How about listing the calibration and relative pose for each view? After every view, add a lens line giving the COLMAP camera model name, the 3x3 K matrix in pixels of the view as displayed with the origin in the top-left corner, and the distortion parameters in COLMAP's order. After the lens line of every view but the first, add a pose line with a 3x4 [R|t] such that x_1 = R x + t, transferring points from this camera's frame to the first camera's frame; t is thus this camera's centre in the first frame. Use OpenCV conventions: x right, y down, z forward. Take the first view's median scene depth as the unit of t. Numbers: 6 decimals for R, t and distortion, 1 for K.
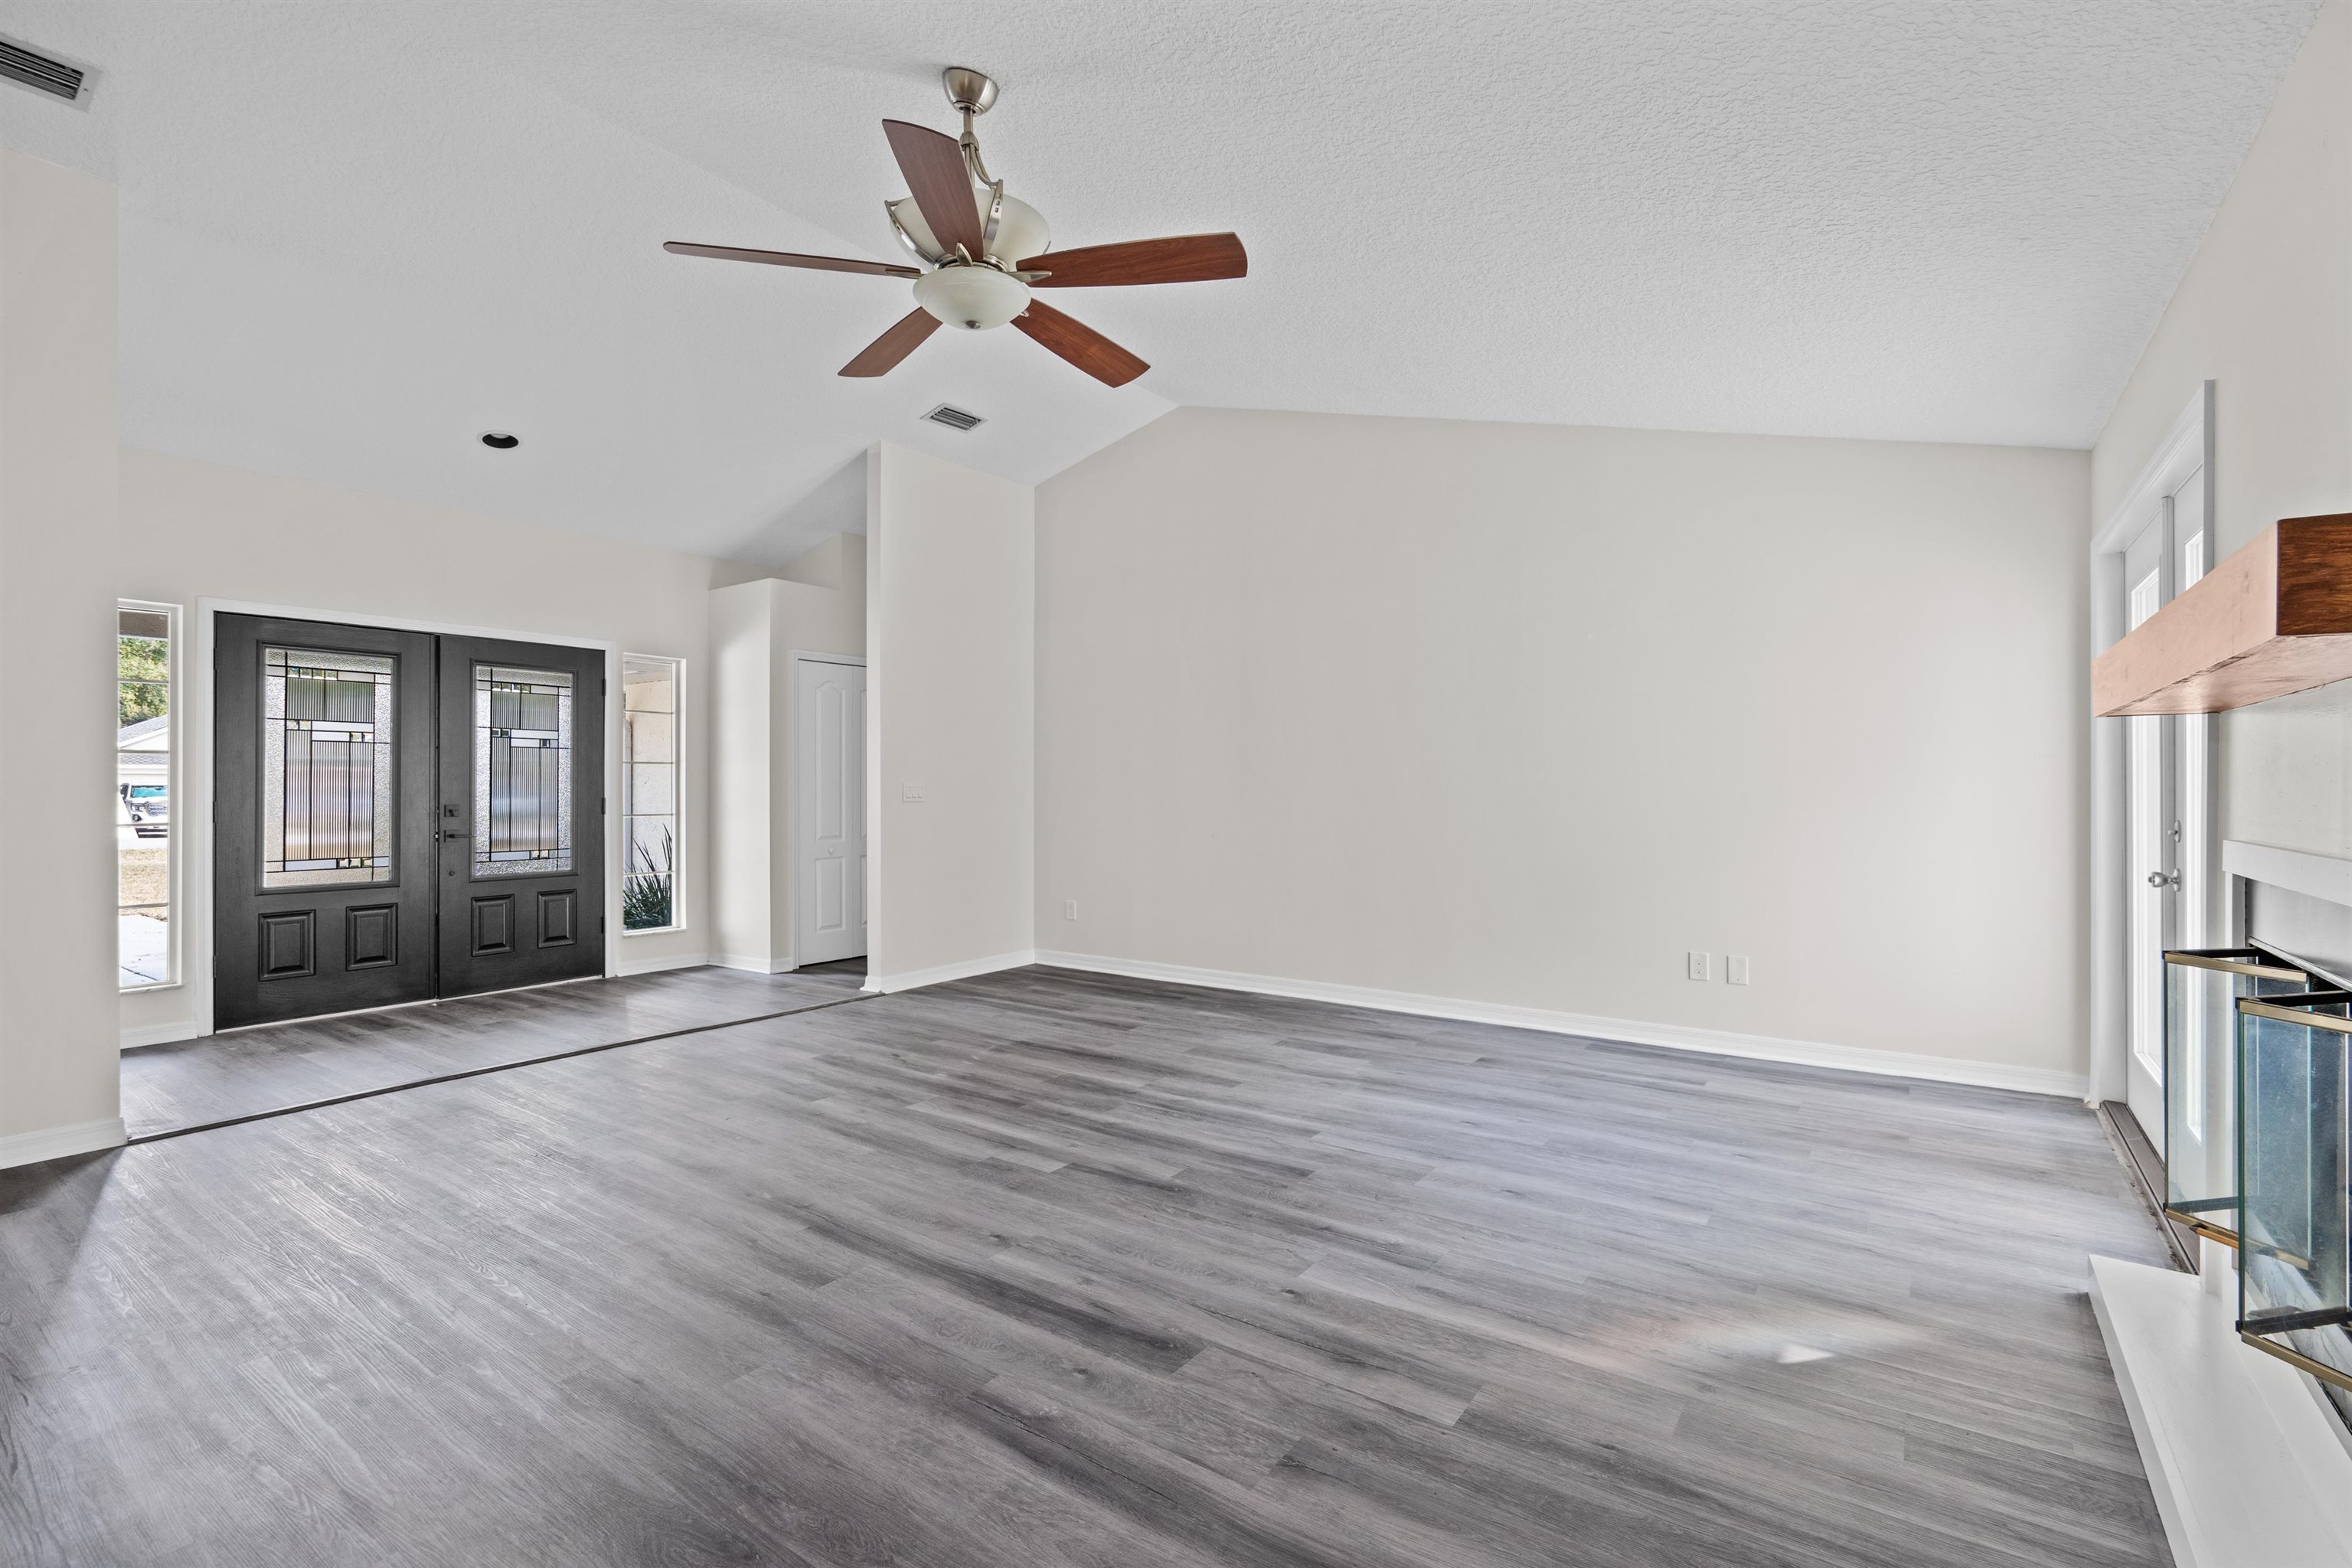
lens RADIAL K [[1073.4, 0, 1165.5], [0, 1073.4, 779.2], [0, 0, 1]] dist [0.001833, 0.000094]
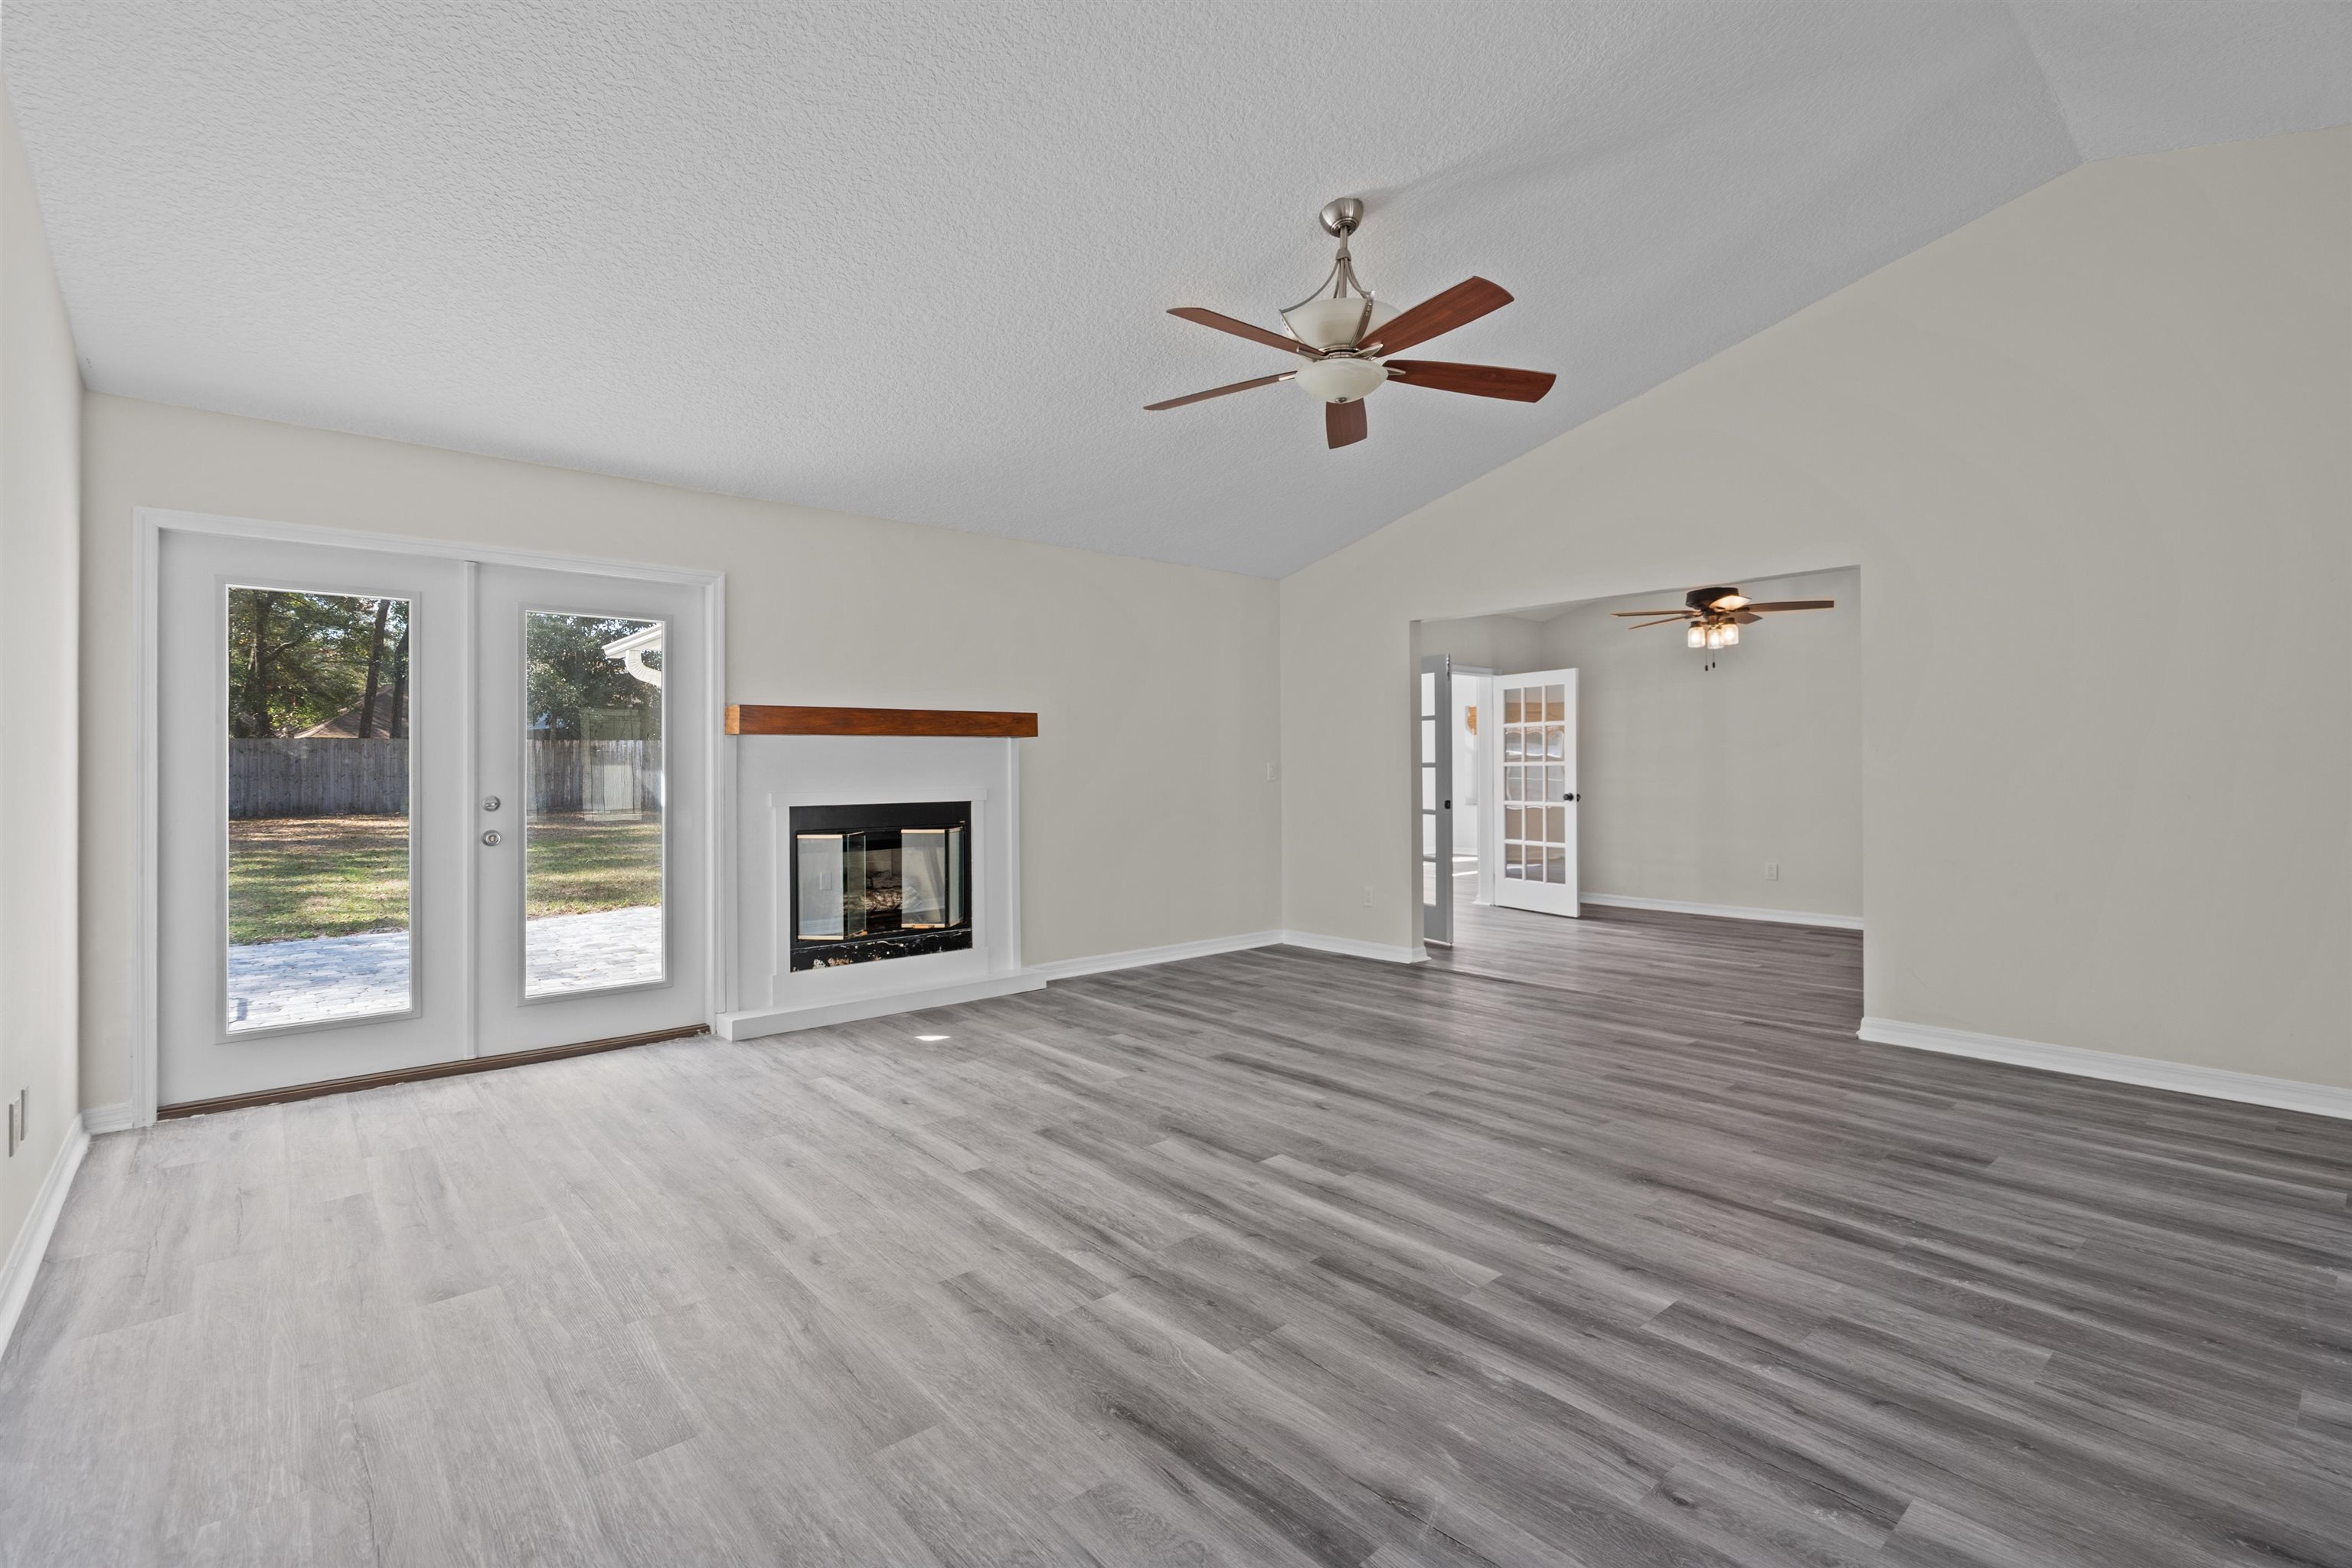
lens RADIAL K [[1073.4, 0, 1190.7], [0, 1073.4, 767.9], [0, 0, 1]] dist [0.001833, 0.000094]
pose [[-0.977053, 0.005798, 0.212917, -0.233945], [0.005396, 0.999982, -0.002470, 0.008375], [-0.212928, -0.001264, -0.977067, 1.938918]]
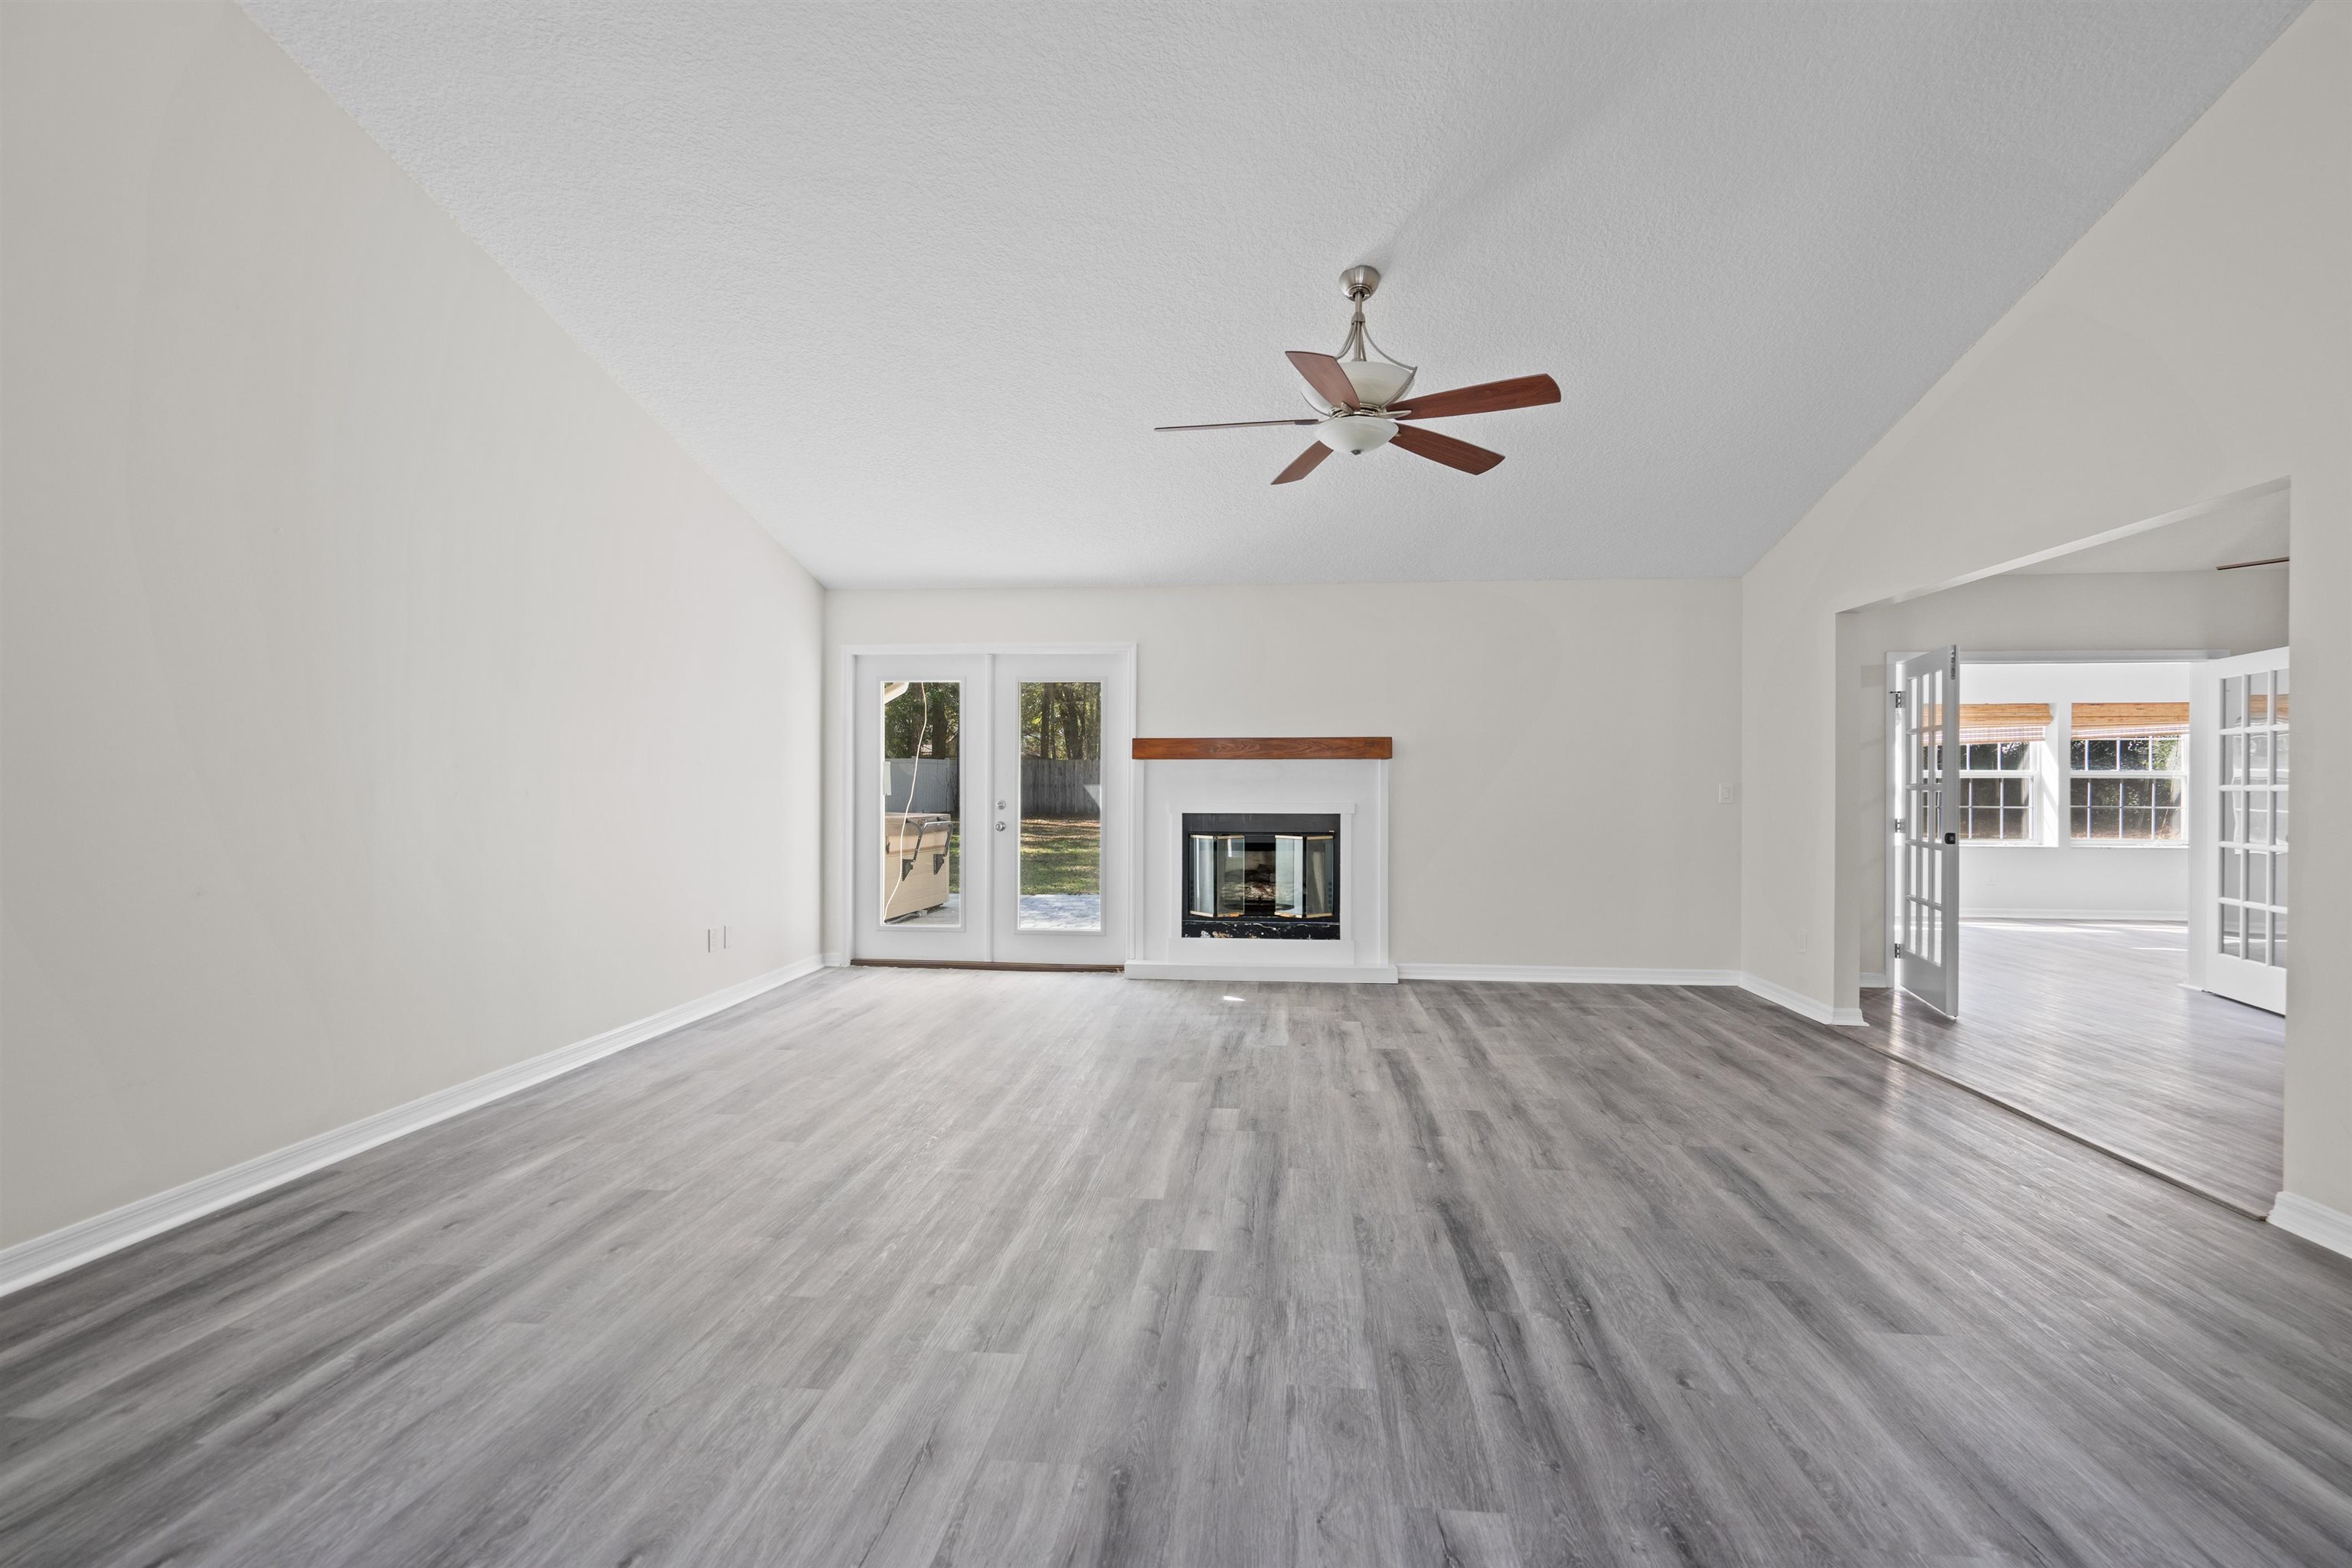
lens RADIAL K [[1073.4, 0, 1190.0], [0, 1073.4, 789.8], [0, 0, 1]] dist [0.001833, 0.000094]
pose [[-0.515954, -0.005118, 0.856601, -1.072990], [-0.006657, 0.999976, 0.001965, 0.008127], [-0.856591, -0.004689, -0.515975, 1.620023]]
